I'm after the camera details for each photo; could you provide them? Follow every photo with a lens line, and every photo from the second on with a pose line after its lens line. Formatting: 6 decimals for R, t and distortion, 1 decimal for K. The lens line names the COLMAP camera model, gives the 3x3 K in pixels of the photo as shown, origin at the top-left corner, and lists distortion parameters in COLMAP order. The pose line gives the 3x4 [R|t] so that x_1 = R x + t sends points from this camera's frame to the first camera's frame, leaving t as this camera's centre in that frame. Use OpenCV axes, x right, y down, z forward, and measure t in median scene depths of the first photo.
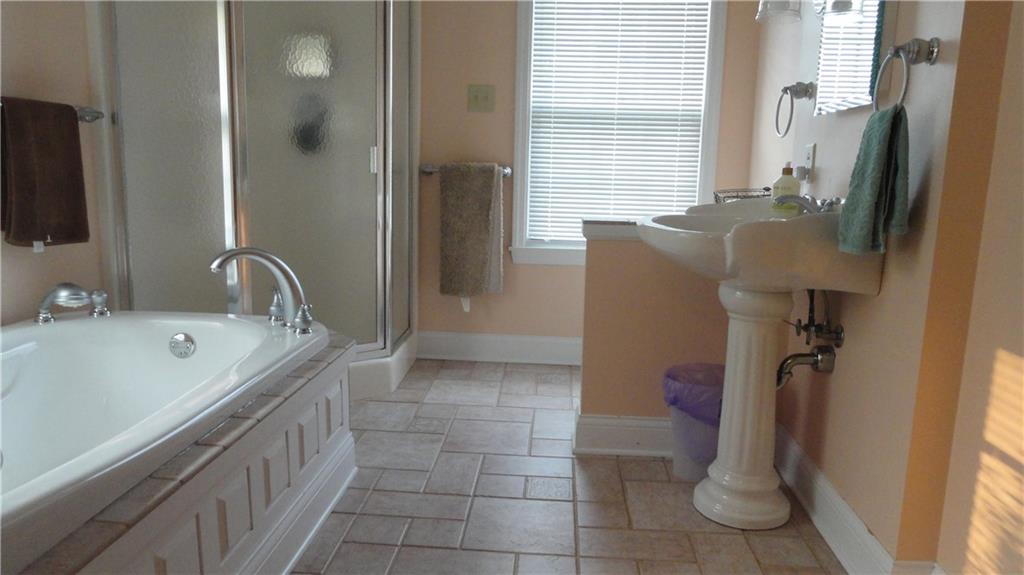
lens RADIAL K [[723.2, 0, 511.4], [0, 723.2, 289.1], [0, 0, 1]] dist [-0.002630, 0.003256]
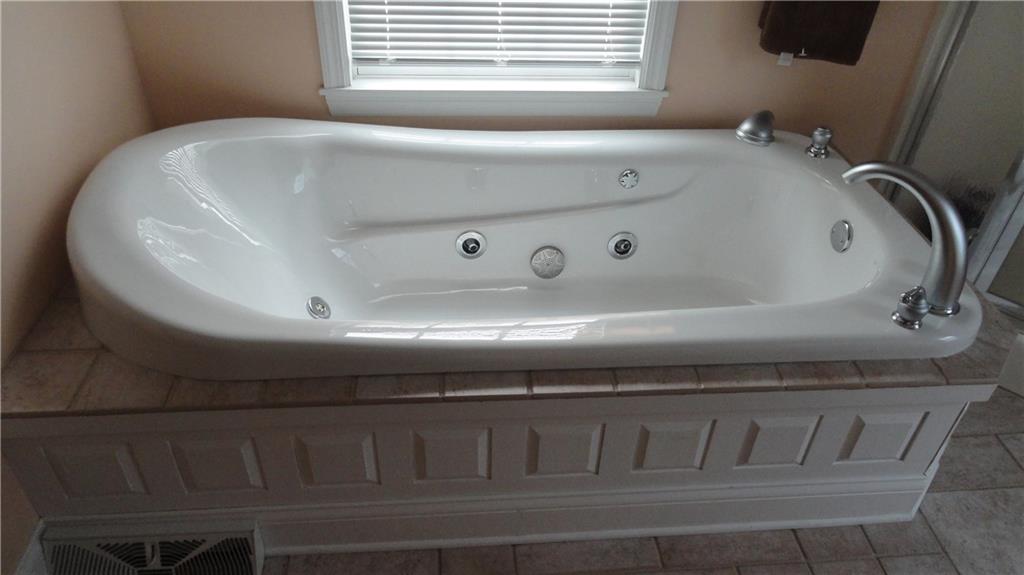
lens RADIAL K [[723.2, 0, 511.1], [0, 723.2, 290.7], [0, 0, 1]] dist [-0.002630, 0.003256]
pose [[0.152641, 0.578074, -0.801580, 0.165841], [-0.187222, 0.813312, 0.550883, -0.251683], [0.970386, 0.065986, 0.232373, 0.486680]]
